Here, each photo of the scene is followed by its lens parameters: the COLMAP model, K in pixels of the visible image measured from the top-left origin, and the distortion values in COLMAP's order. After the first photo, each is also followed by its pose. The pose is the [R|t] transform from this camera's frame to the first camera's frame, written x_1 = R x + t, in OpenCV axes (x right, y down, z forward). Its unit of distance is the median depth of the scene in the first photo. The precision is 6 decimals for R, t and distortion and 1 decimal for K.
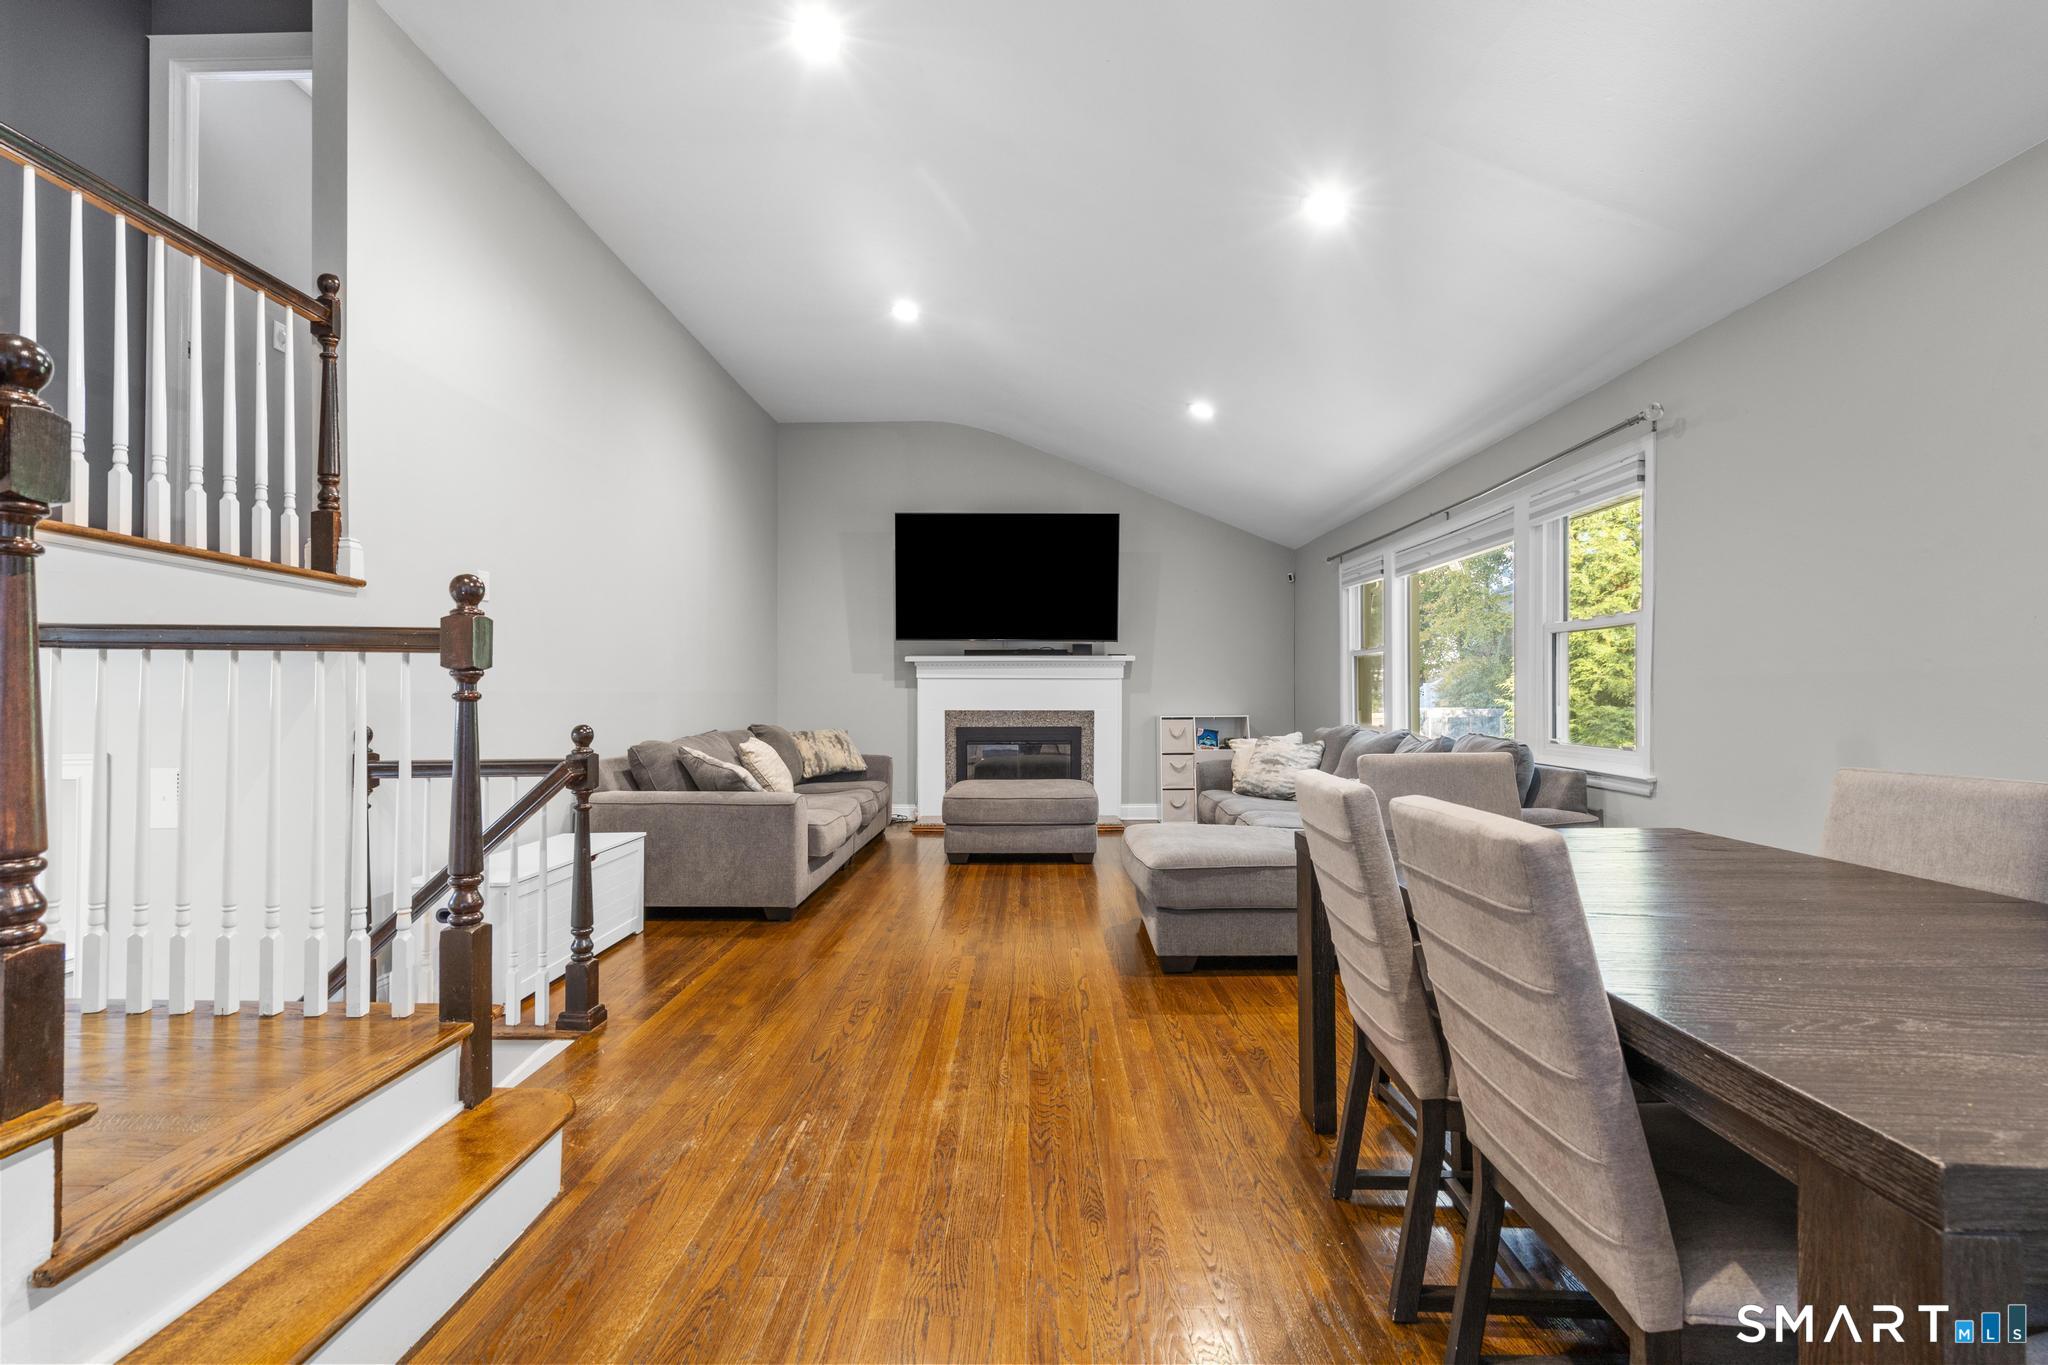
lens RADIAL K [[921.0, 0, 1031.3], [0, 921.0, 679.0], [0, 0, 1]] dist [-0.005093, 0.001771]
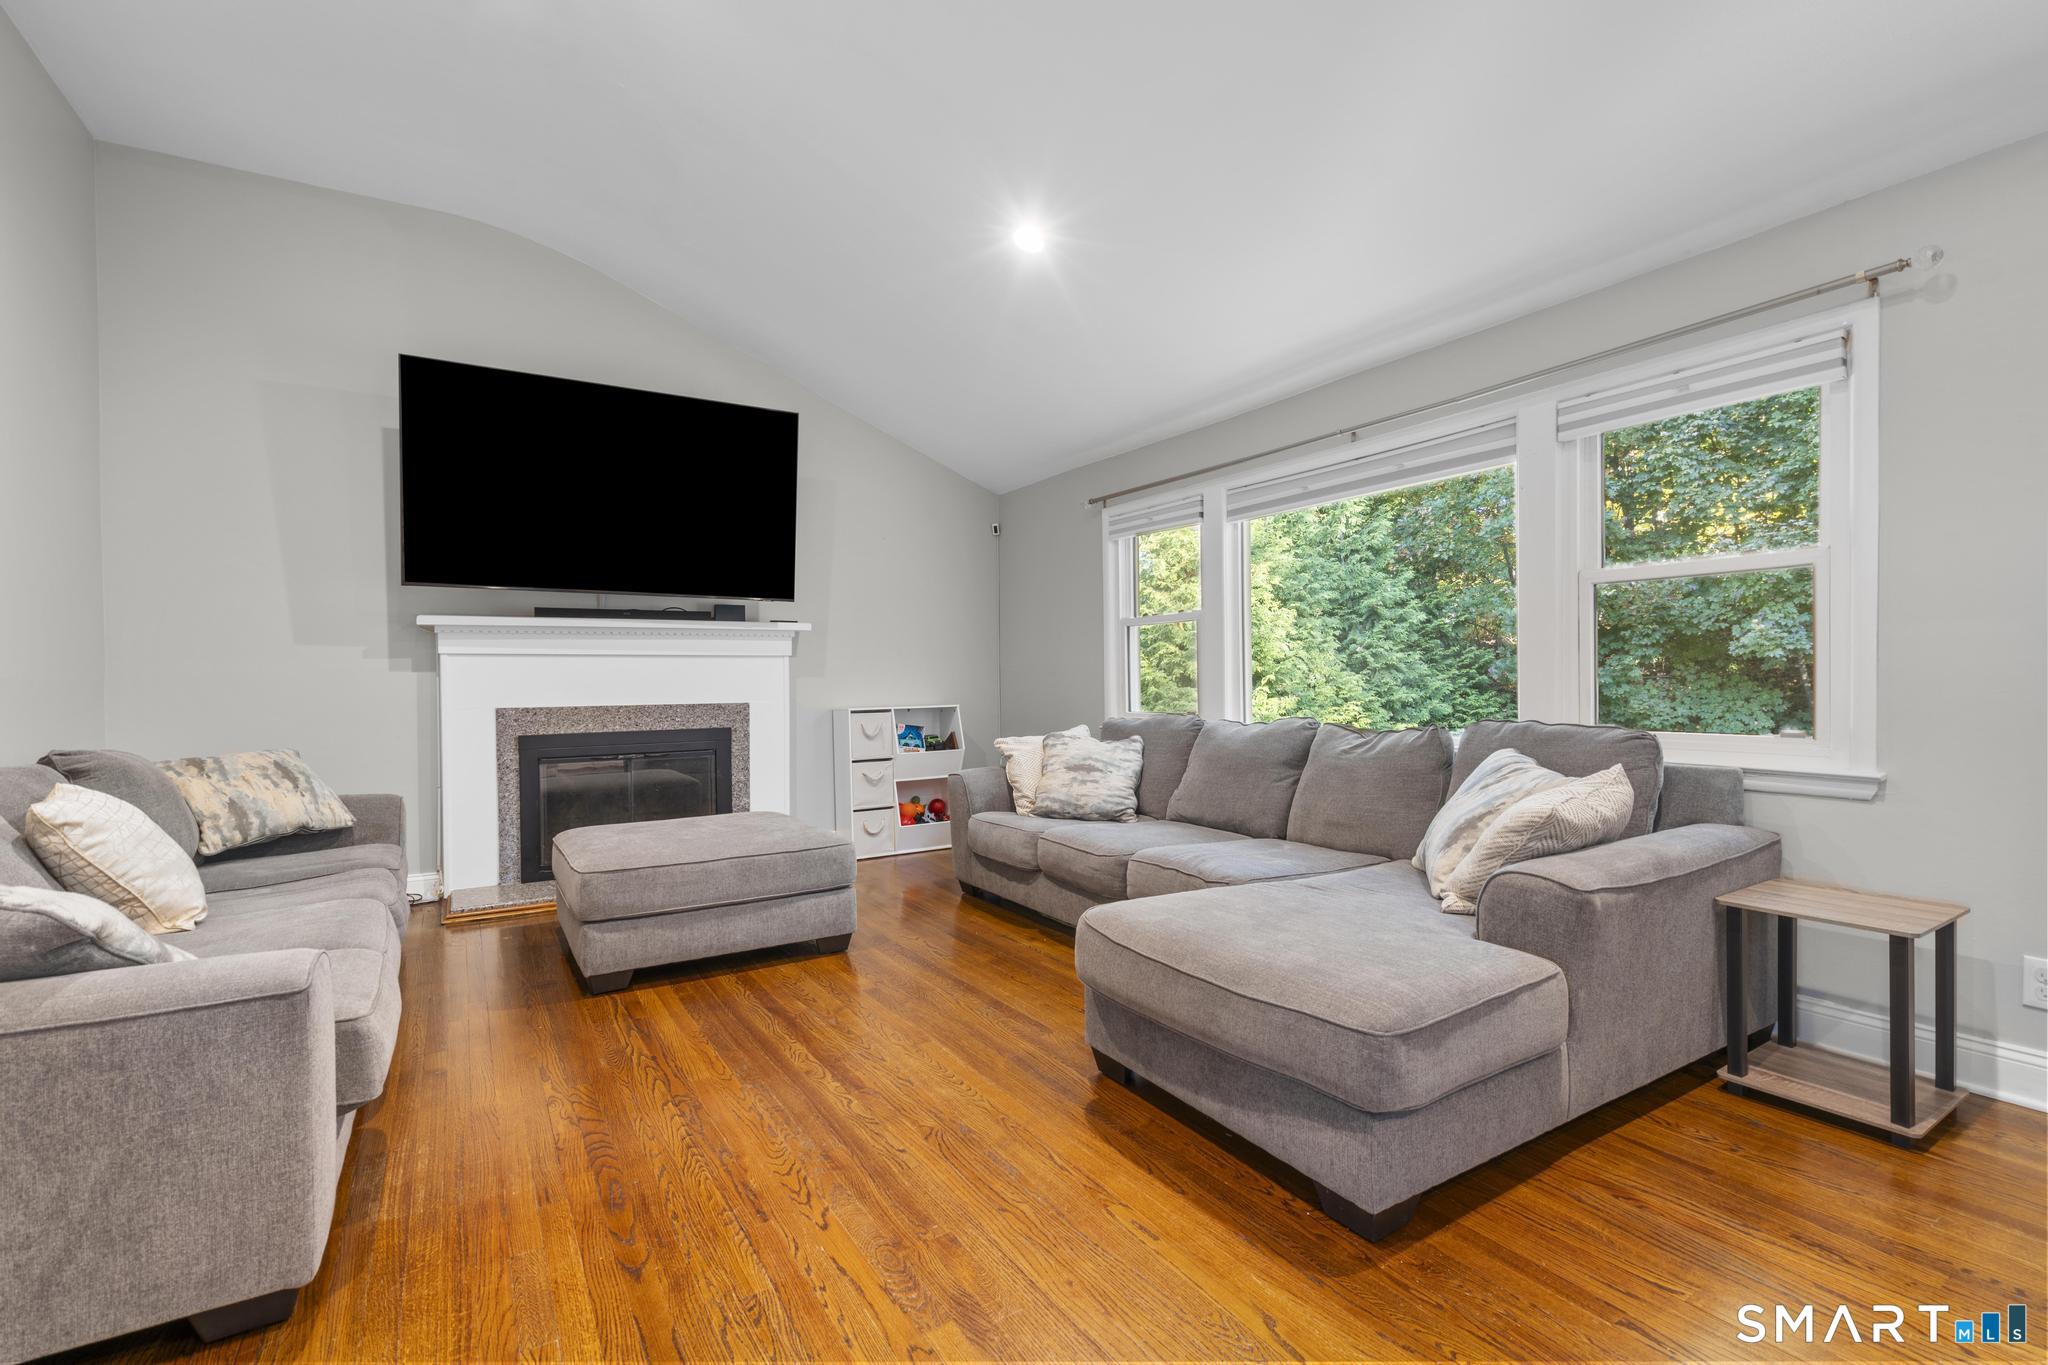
lens RADIAL K [[921.0, 0, 1031.3], [0, 921.0, 679.0], [0, 0, 1]] dist [-0.005093, 0.001771]
pose [[0.846650, -0.009329, 0.532068, -0.133063], [0.003168, 0.999917, 0.012492, 0.010038], [-0.532141, -0.008891, 0.846609, 0.358954]]
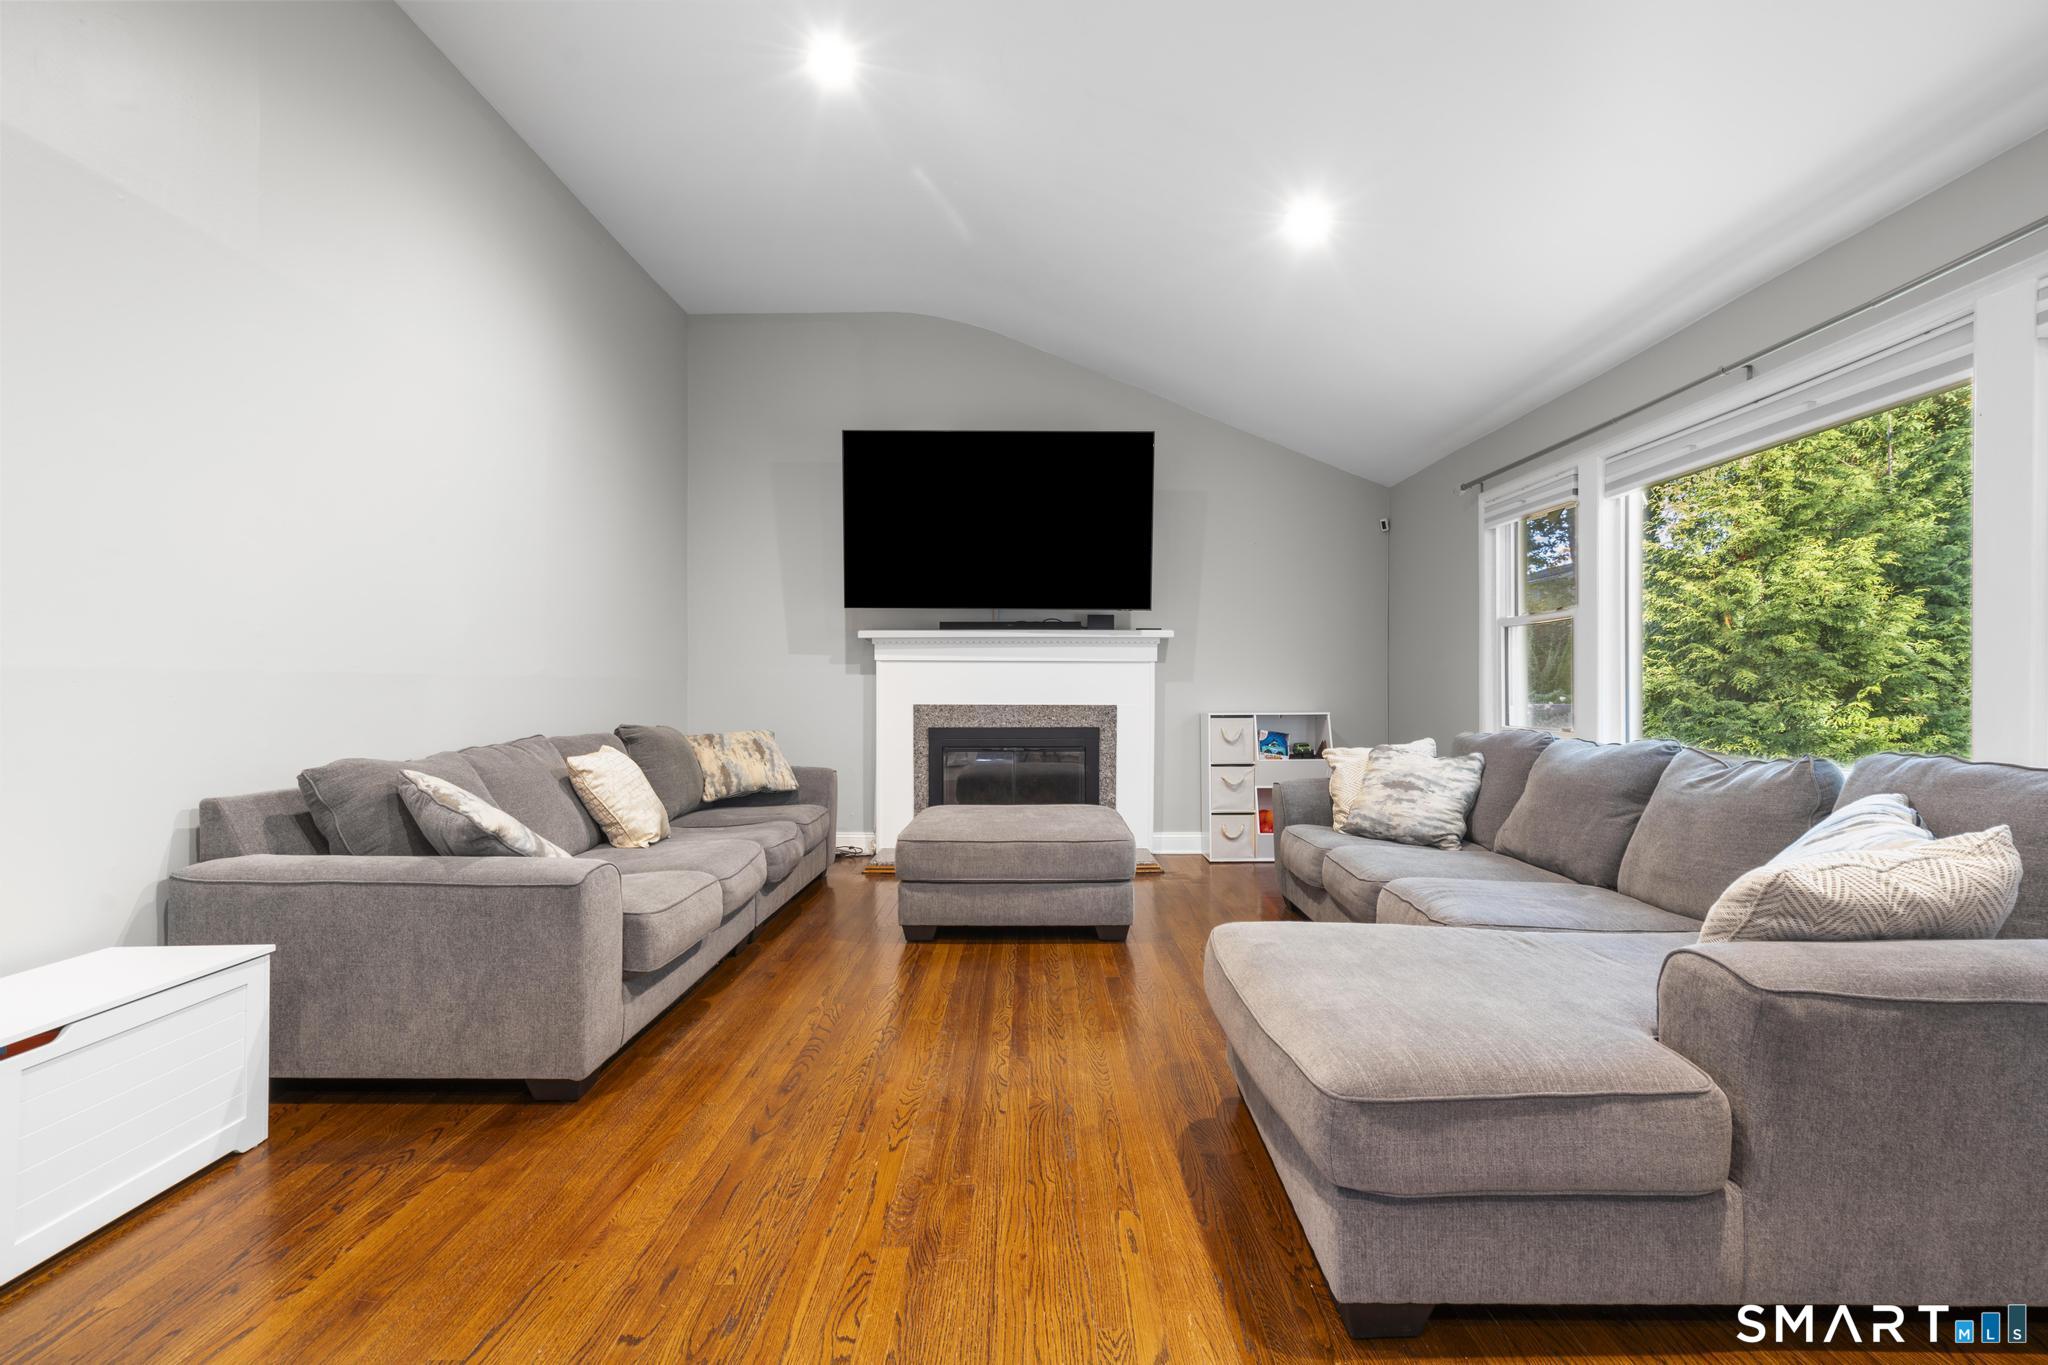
lens RADIAL K [[921.0, 0, 1031.3], [0, 921.0, 679.0], [0, 0, 1]] dist [-0.005093, 0.001771]
pose [[0.999997, 0.002142, 0.001511, -0.001180], [-0.002153, 0.999973, 0.007036, 0.009477], [-0.001496, -0.007039, 0.999974, 0.304316]]
